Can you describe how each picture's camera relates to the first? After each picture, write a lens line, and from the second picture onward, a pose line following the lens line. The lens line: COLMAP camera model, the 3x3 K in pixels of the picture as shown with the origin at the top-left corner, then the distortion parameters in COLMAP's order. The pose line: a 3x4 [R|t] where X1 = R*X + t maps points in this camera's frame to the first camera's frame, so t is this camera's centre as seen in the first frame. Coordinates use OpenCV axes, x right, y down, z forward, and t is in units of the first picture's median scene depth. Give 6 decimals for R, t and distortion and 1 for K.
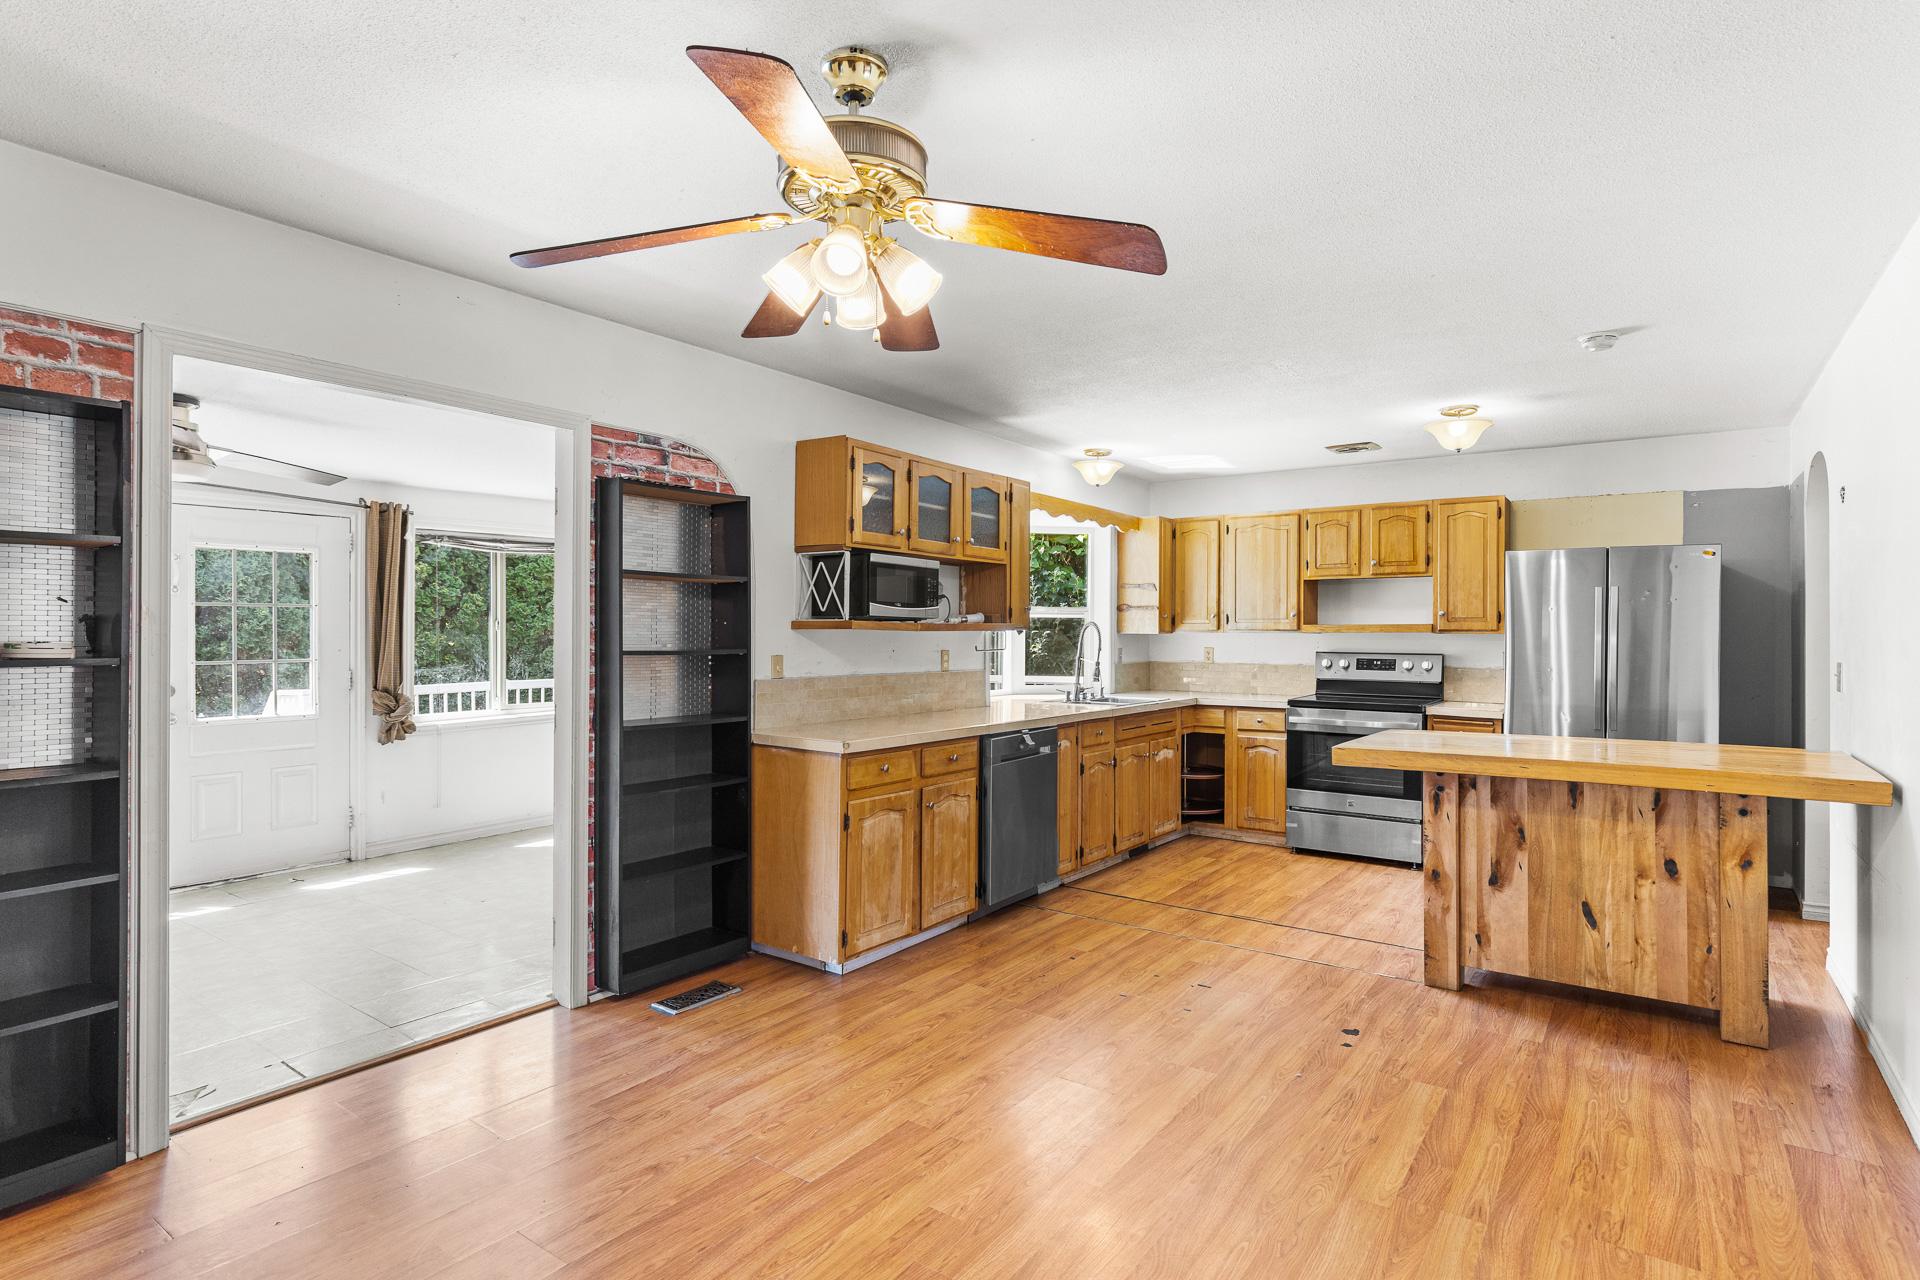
lens RADIAL K [[979.0, 0, 965.0], [0, 979.0, 628.1], [0, 0, 1]] dist [-0.000537, -0.001110]
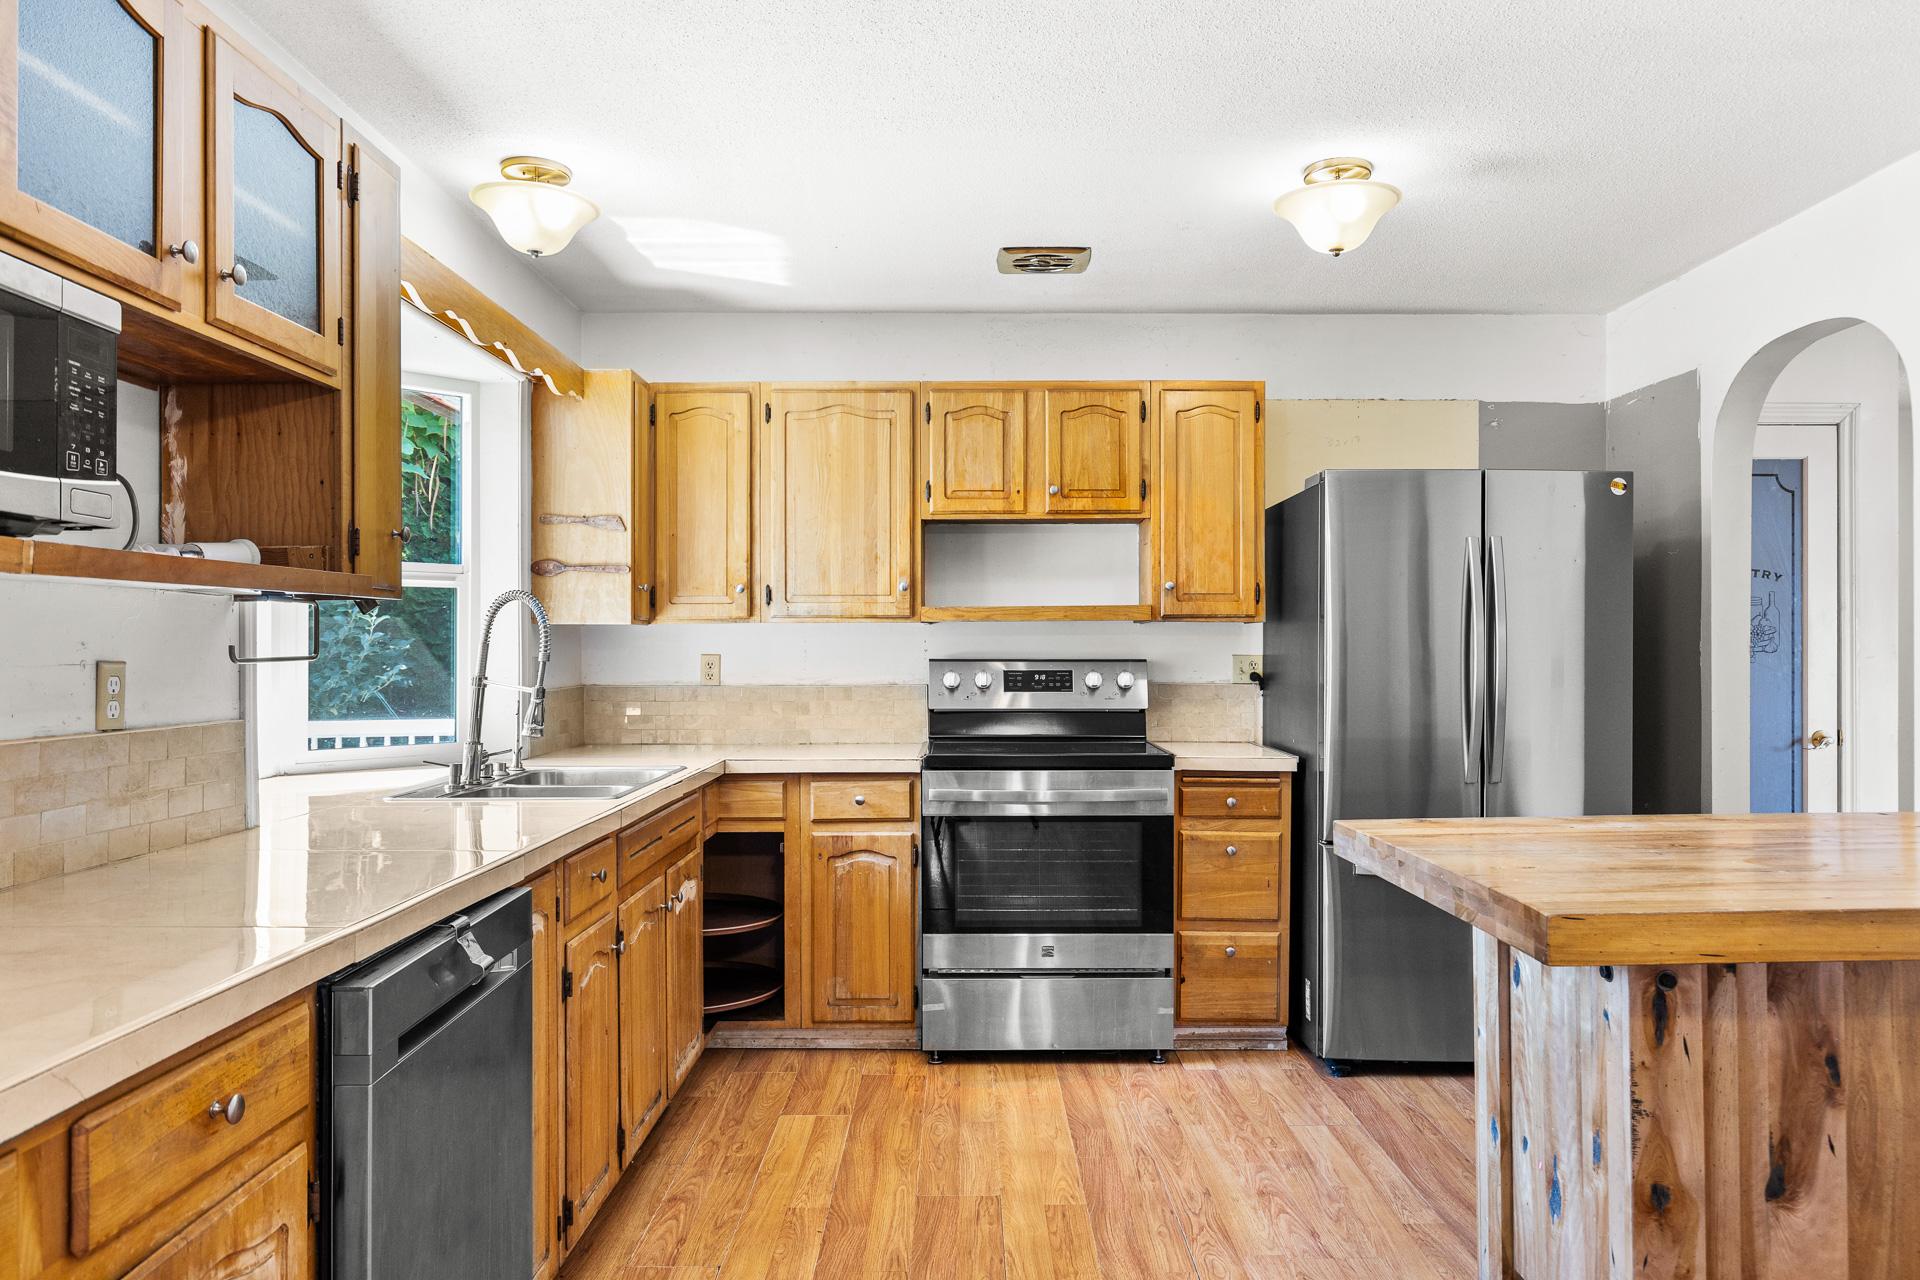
lens RADIAL K [[1300.7, 0, 979.4], [0, 1300.7, 651.0], [0, 0, 1]] dist [-0.000657, -0.002735]
pose [[0.809422, -0.007775, 0.587176, -0.042714], [0.002914, 0.999953, 0.009224, 0.018488], [-0.587220, -0.005755, 0.809407, 0.578194]]
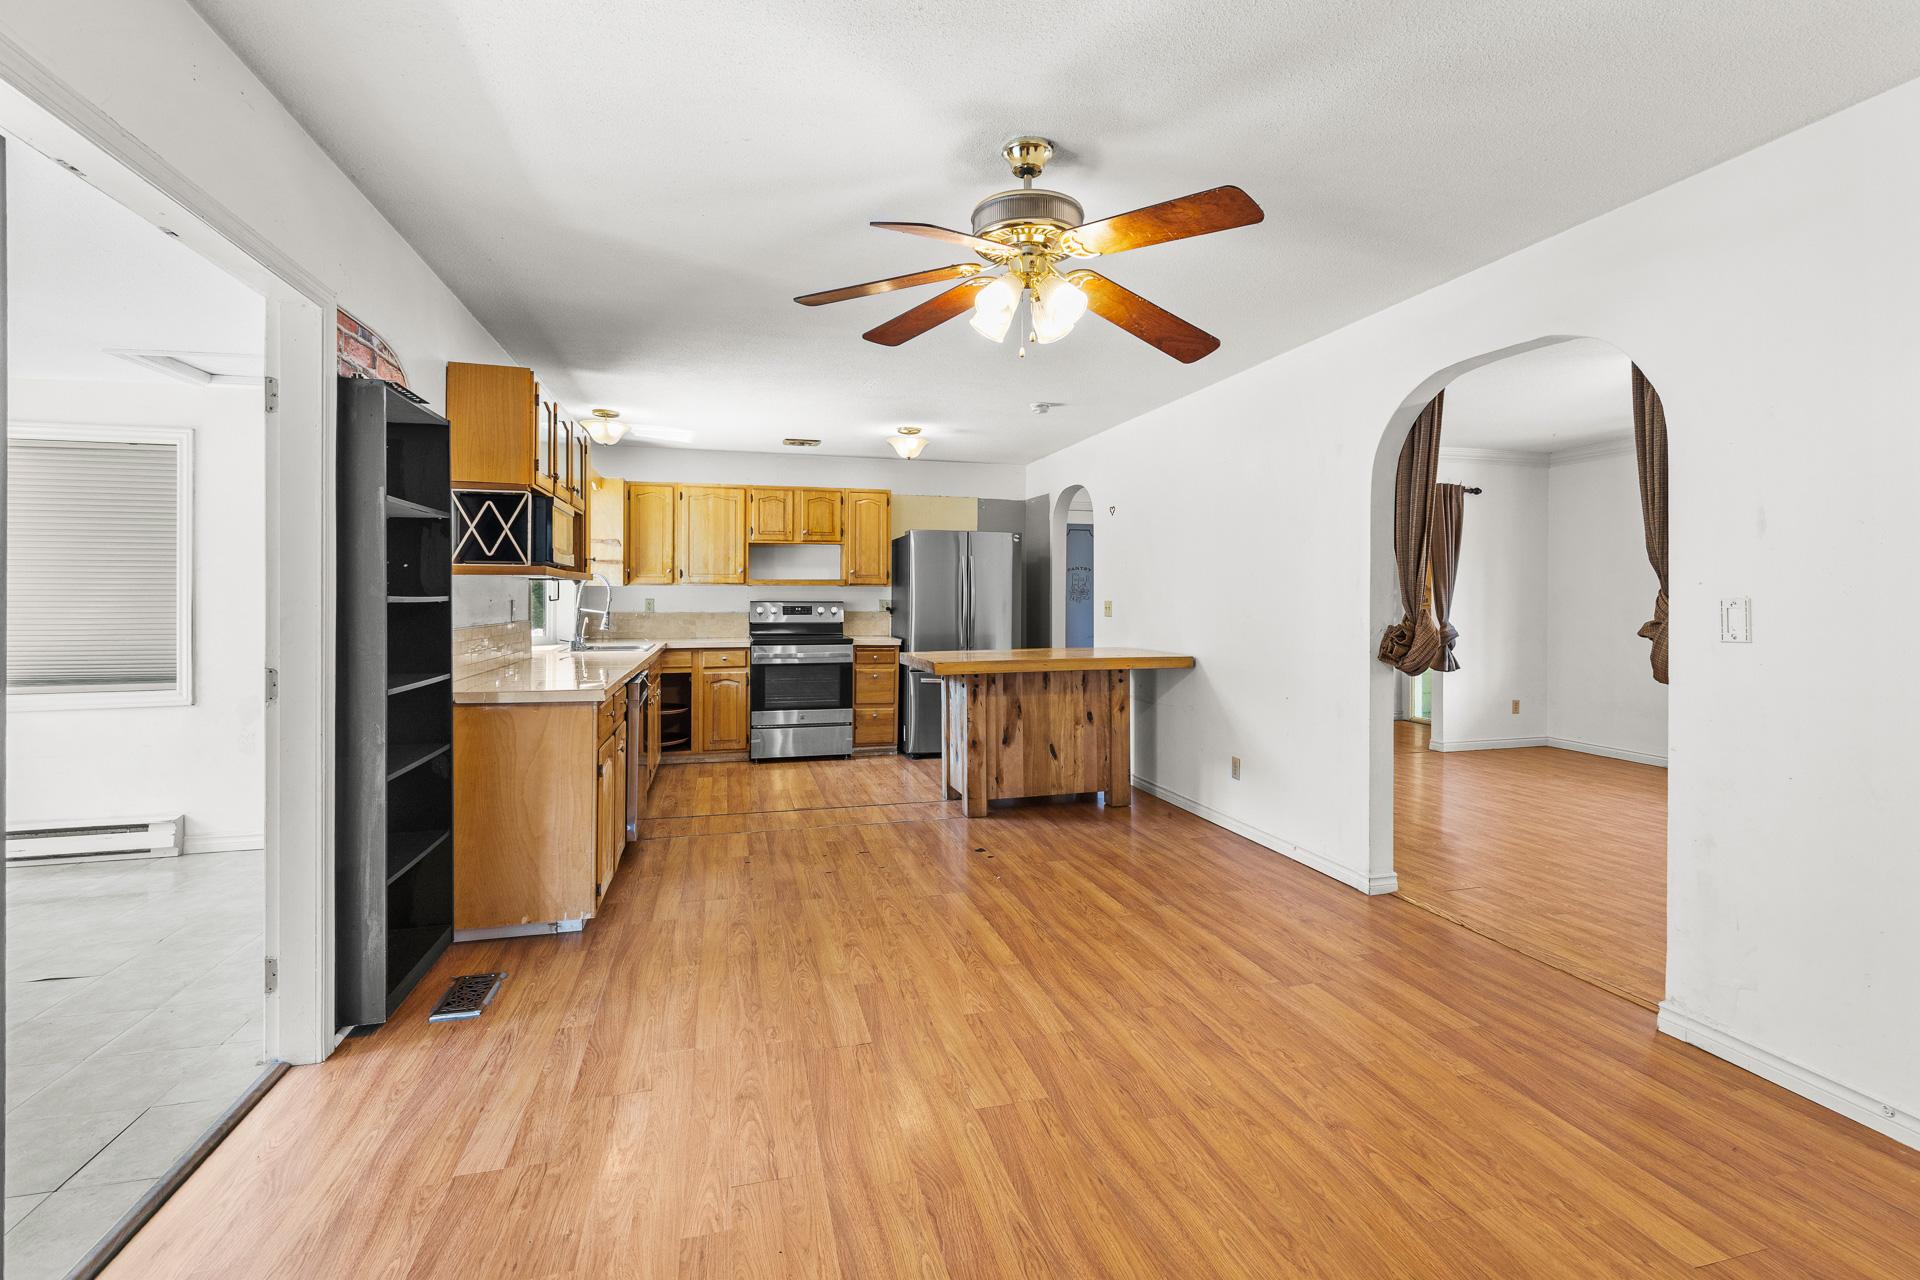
lens RADIAL K [[868.8, 0, 971.8], [0, 868.8, 597.4], [0, 0, 1]] dist [0.000679, -0.000155]
pose [[0.628646, -0.004712, 0.777677, -0.441743], [-0.003152, 0.999958, 0.008606, 0.012496], [-0.777685, -0.007861, 0.628605, 0.128664]]
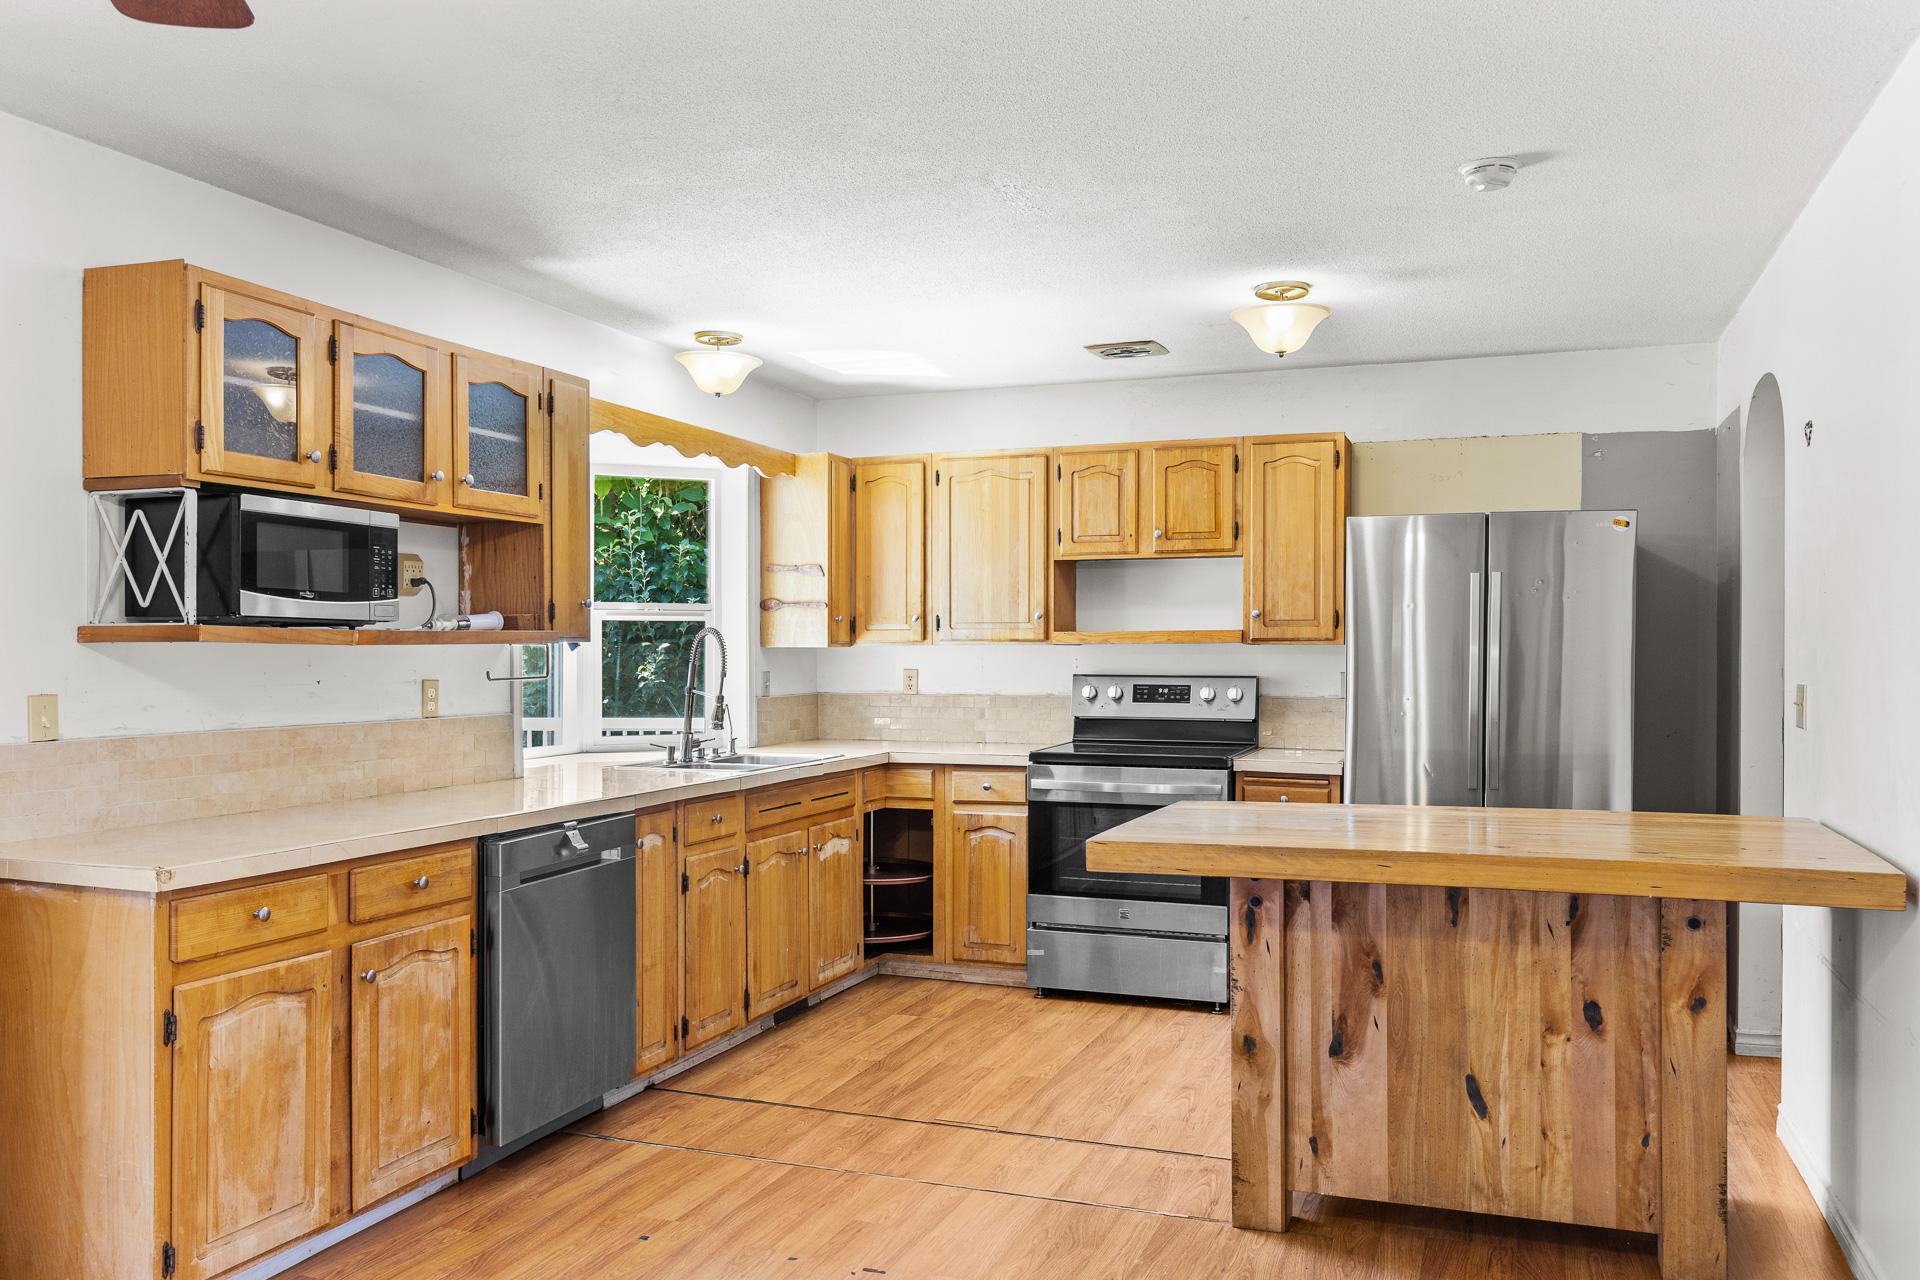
lens RADIAL K [[1480.0, 0, 965.4], [0, 1480.0, 667.3], [0, 0, 1]] dist [0.005984, 0.000104]
pose [[0.965942, -0.009070, 0.258599, 0.060835], [0.004148, 0.999800, 0.019572, 0.000731], [-0.258725, -0.017833, 0.965786, 0.131134]]
